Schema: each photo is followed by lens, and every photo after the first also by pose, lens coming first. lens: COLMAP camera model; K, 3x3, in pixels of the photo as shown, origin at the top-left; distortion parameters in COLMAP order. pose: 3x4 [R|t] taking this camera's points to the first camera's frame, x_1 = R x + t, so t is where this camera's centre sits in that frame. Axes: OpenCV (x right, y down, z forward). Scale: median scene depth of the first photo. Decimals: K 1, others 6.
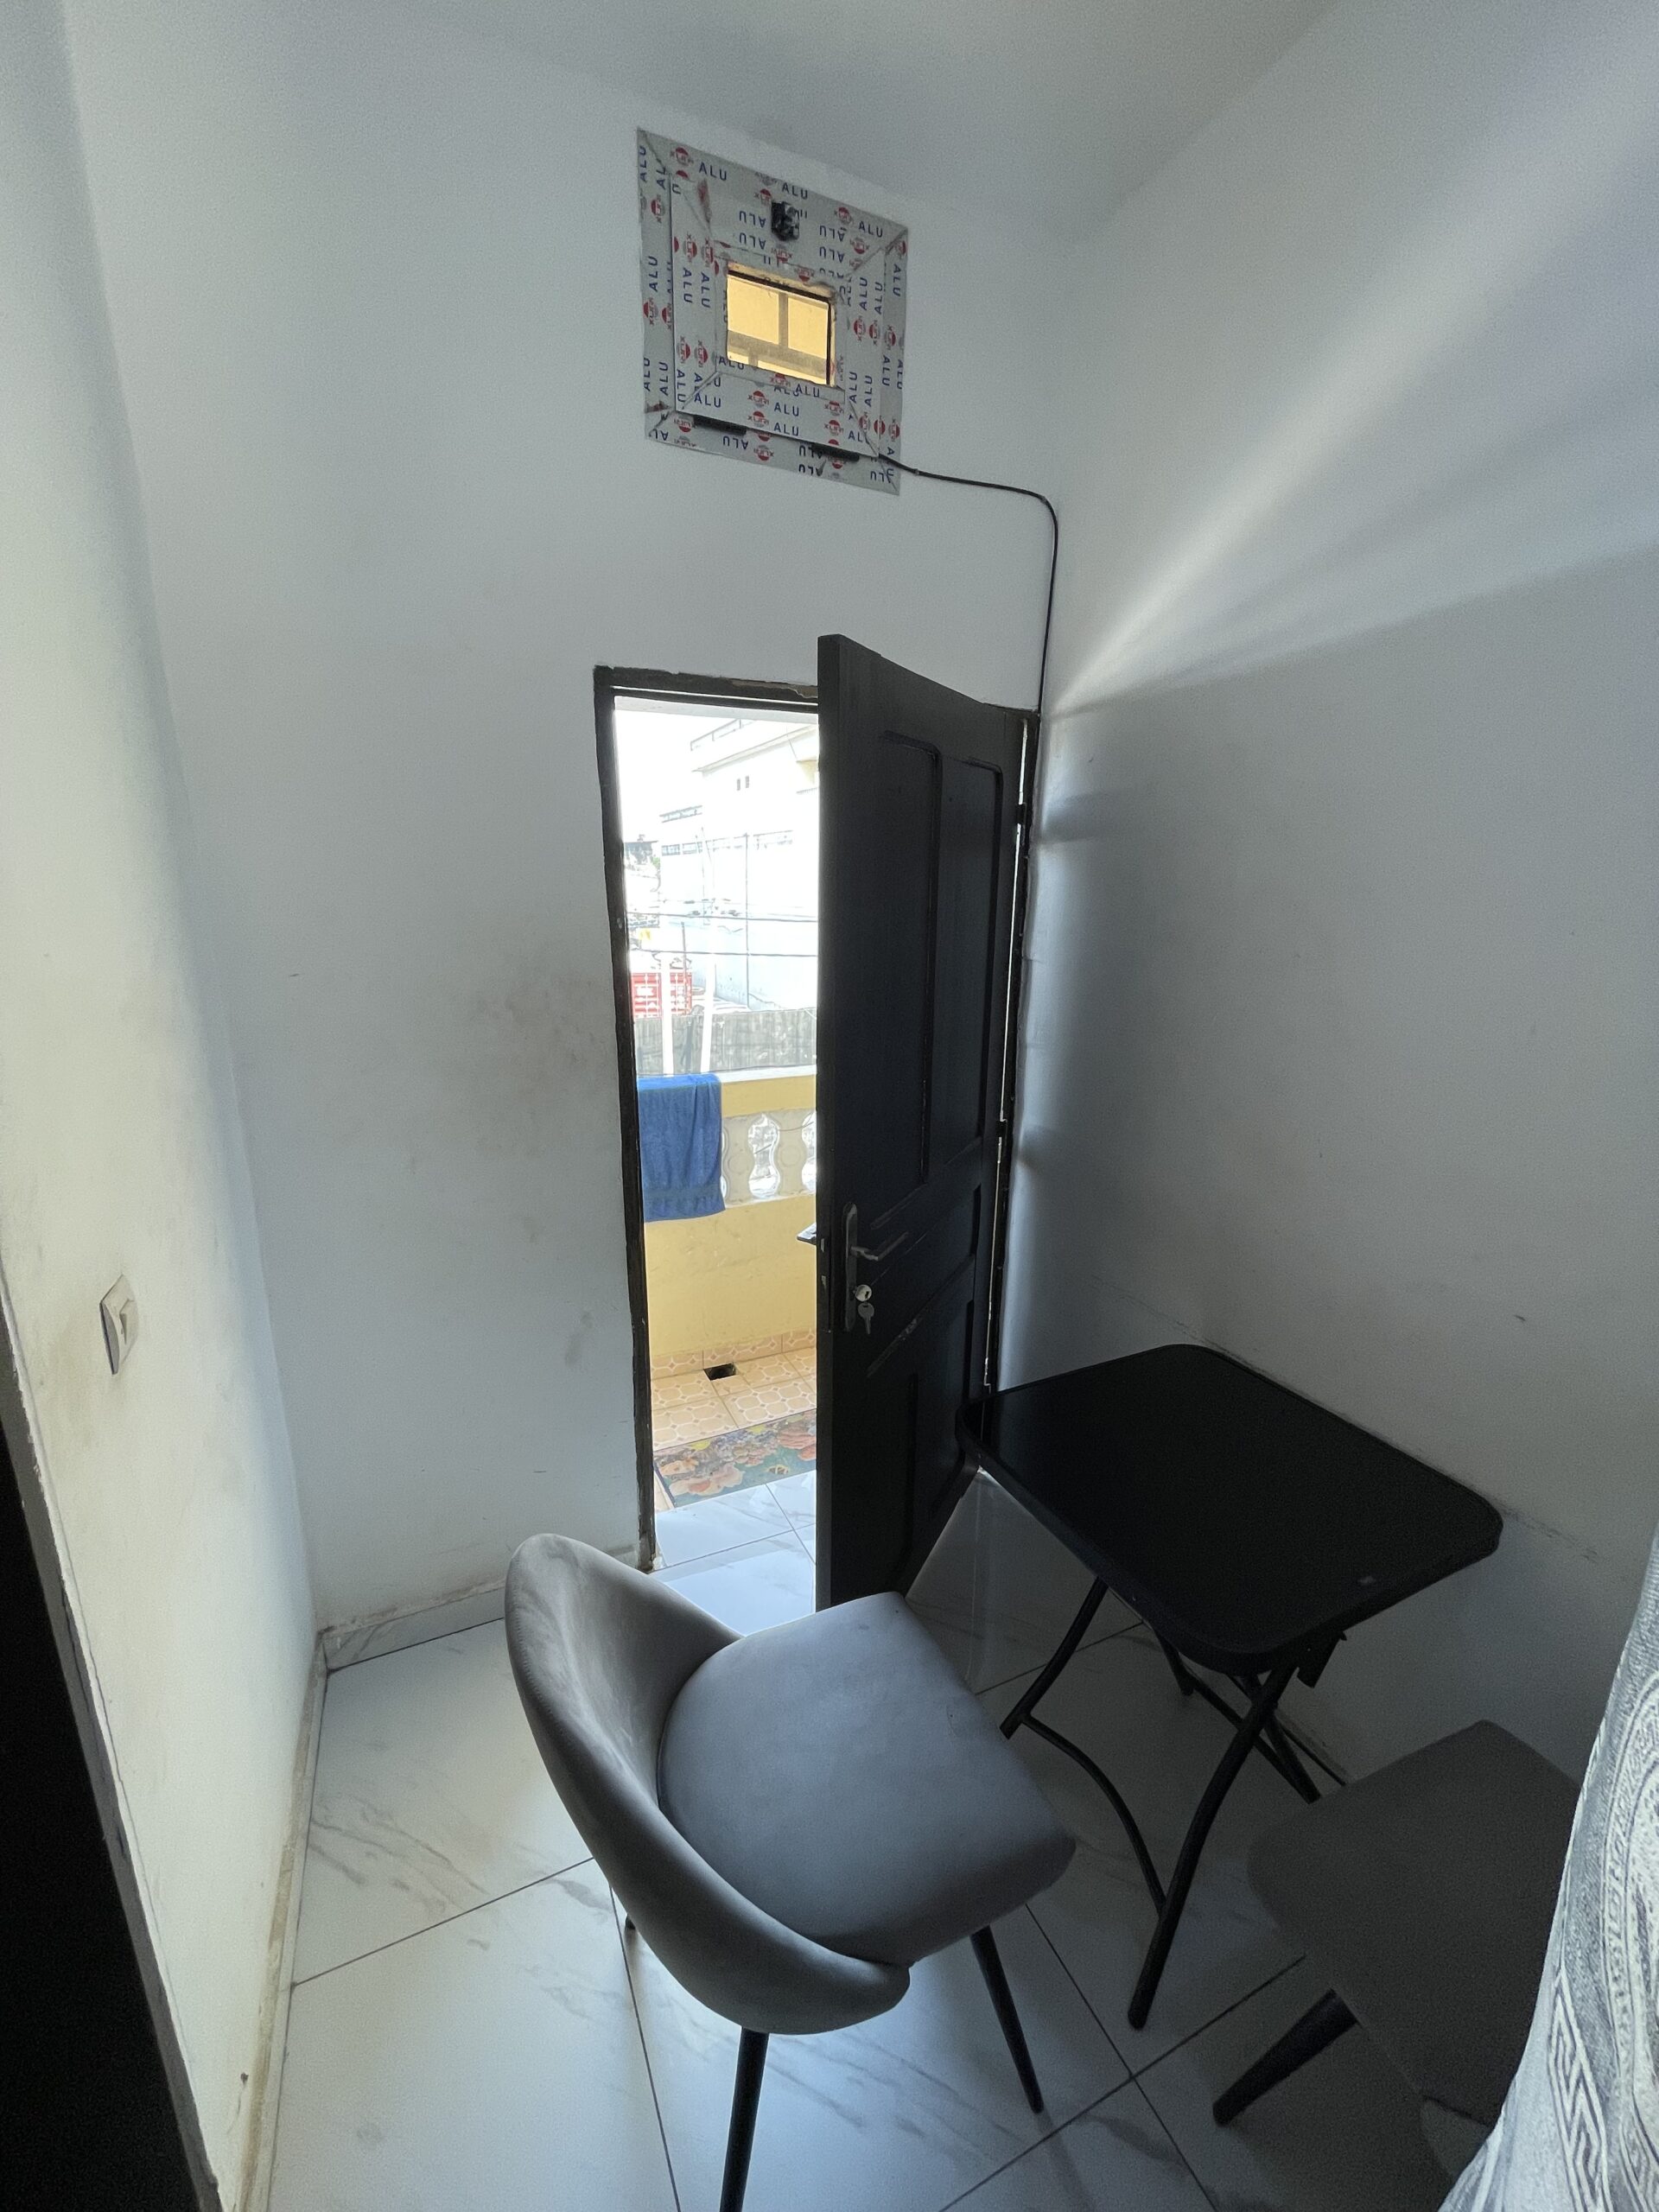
lens RADIAL K [[893.6, 0, 826.7], [0, 893.6, 1114.3], [0, 0, 1]] dist [-0.000700, -0.000202]
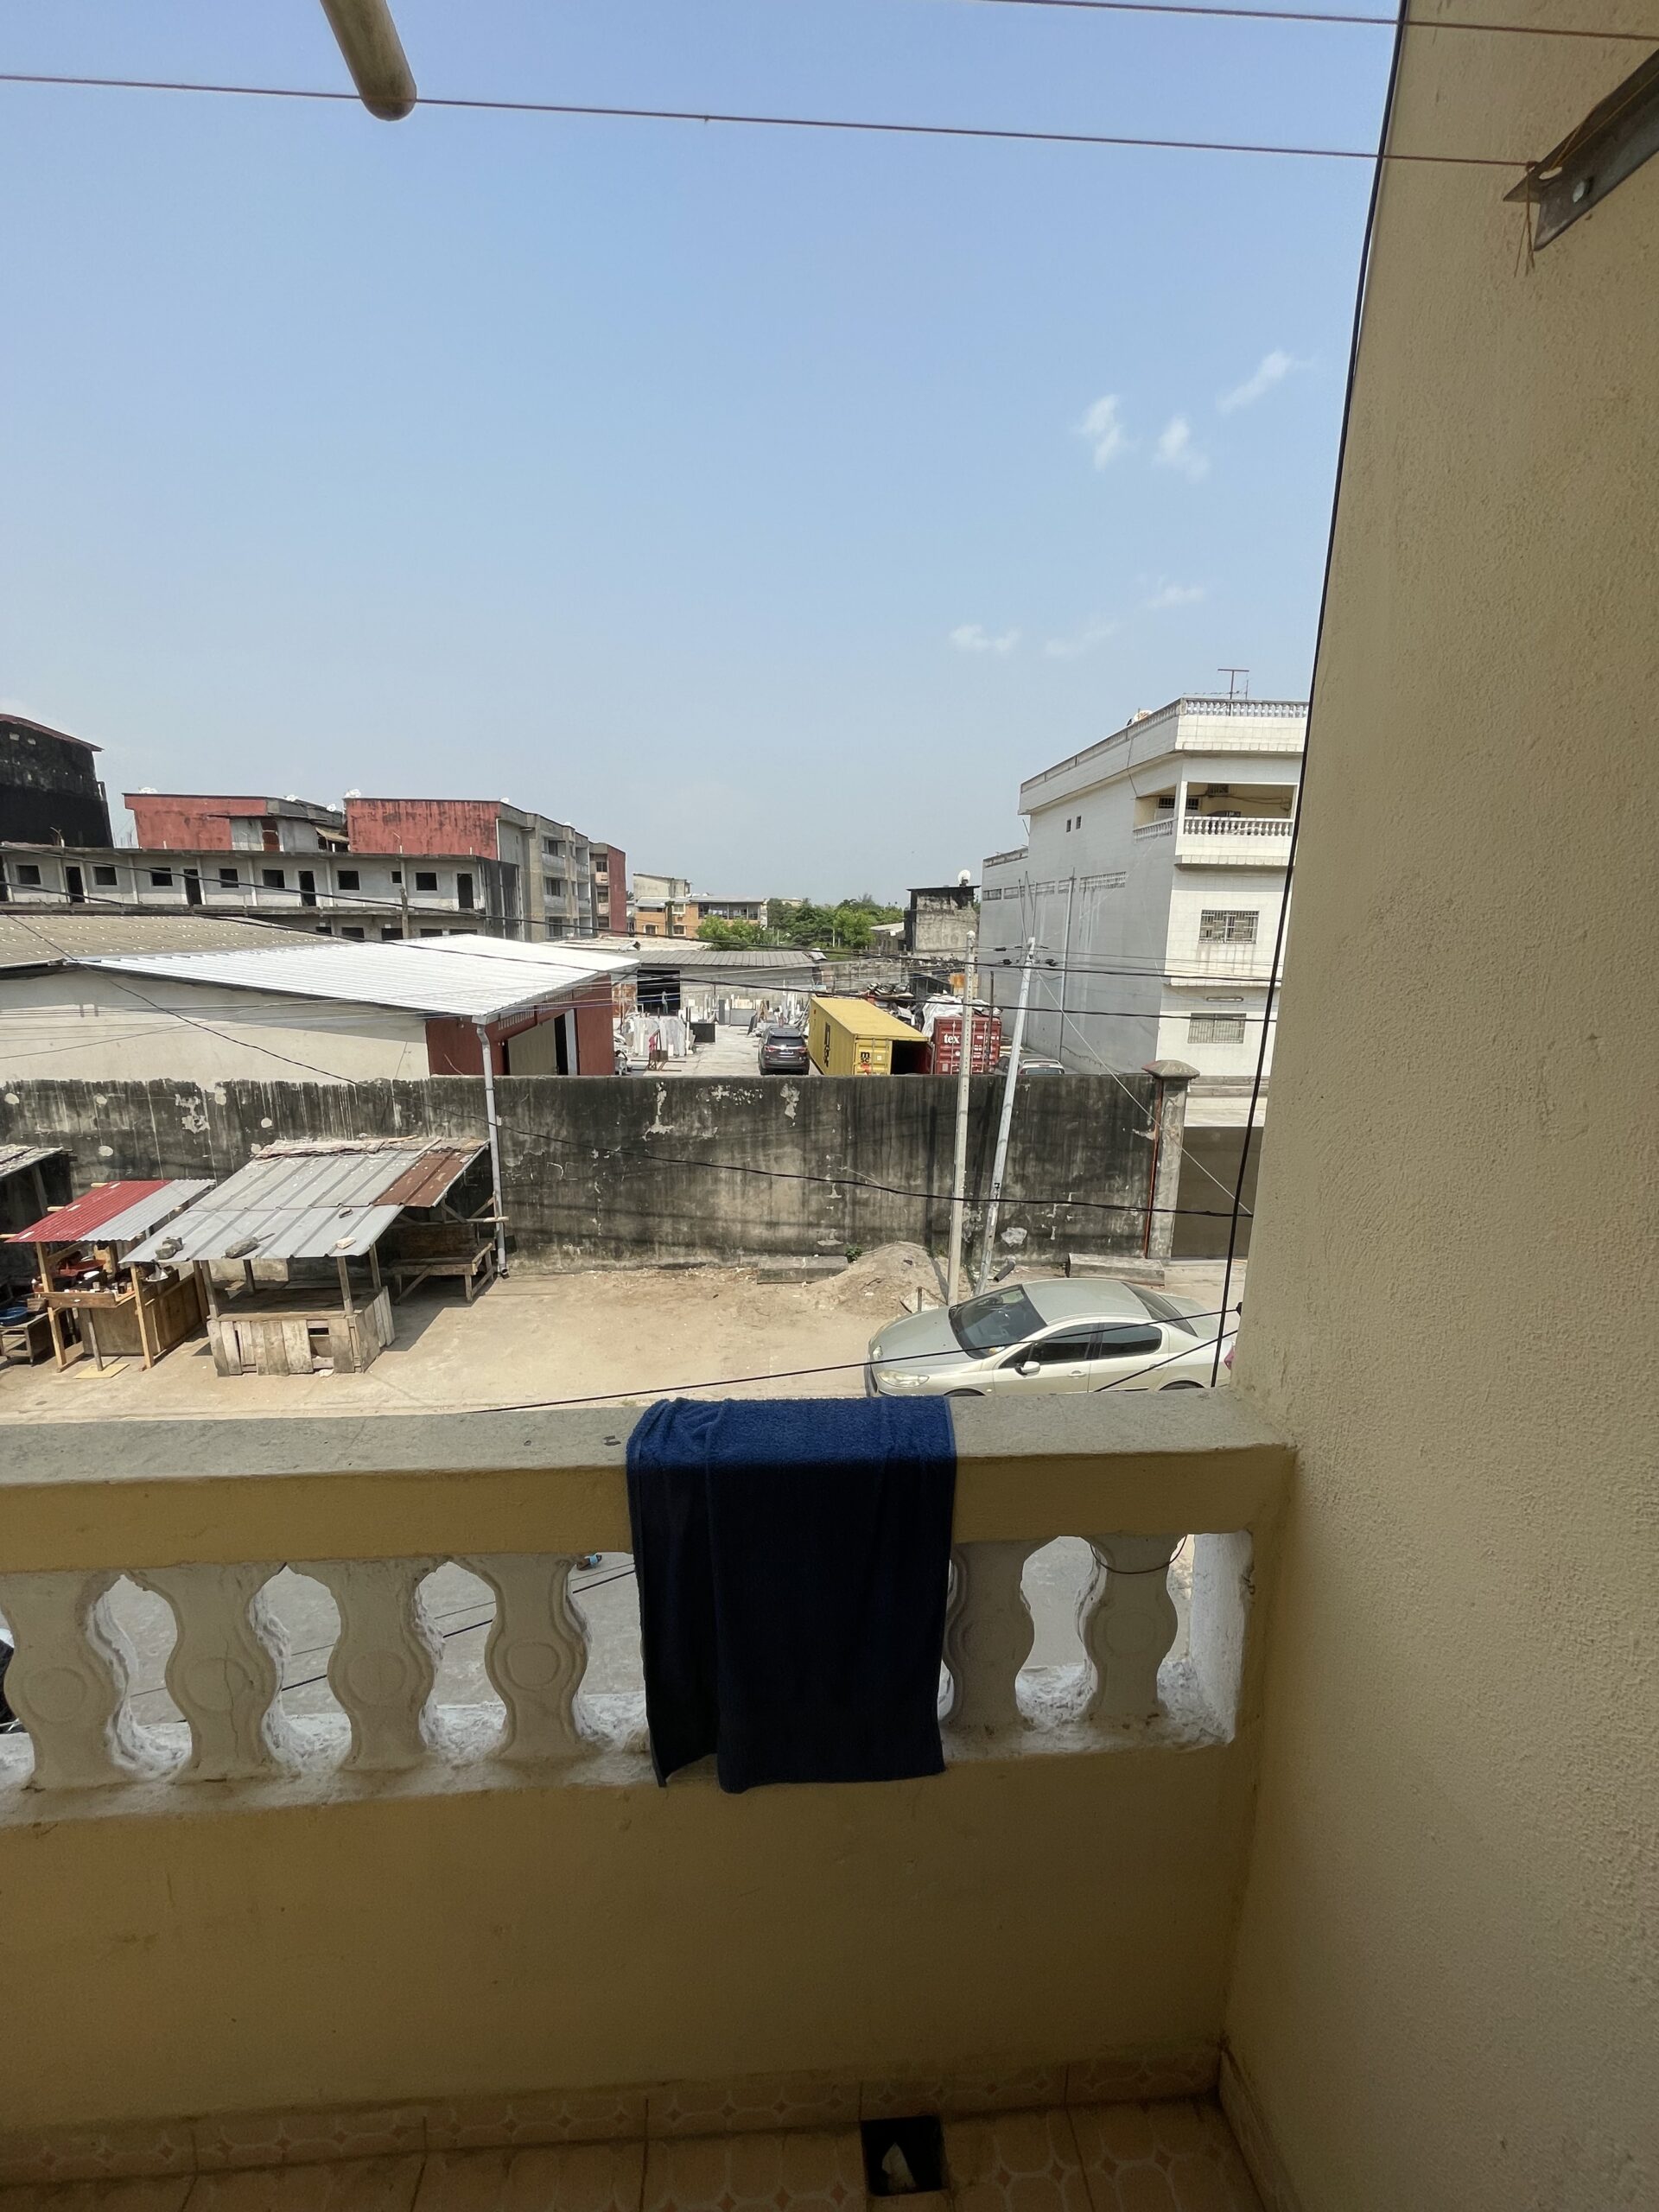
lens RADIAL K [[893.6, 0, 812.9], [0, 893.6, 1107.7], [0, 0, 1]] dist [-0.000700, -0.000202]
pose [[0.935726, 0.074565, -0.344755, -0.009468], [-0.093258, 0.994919, -0.037932, -0.027073], [0.340175, 0.067645, 0.937926, 0.103438]]
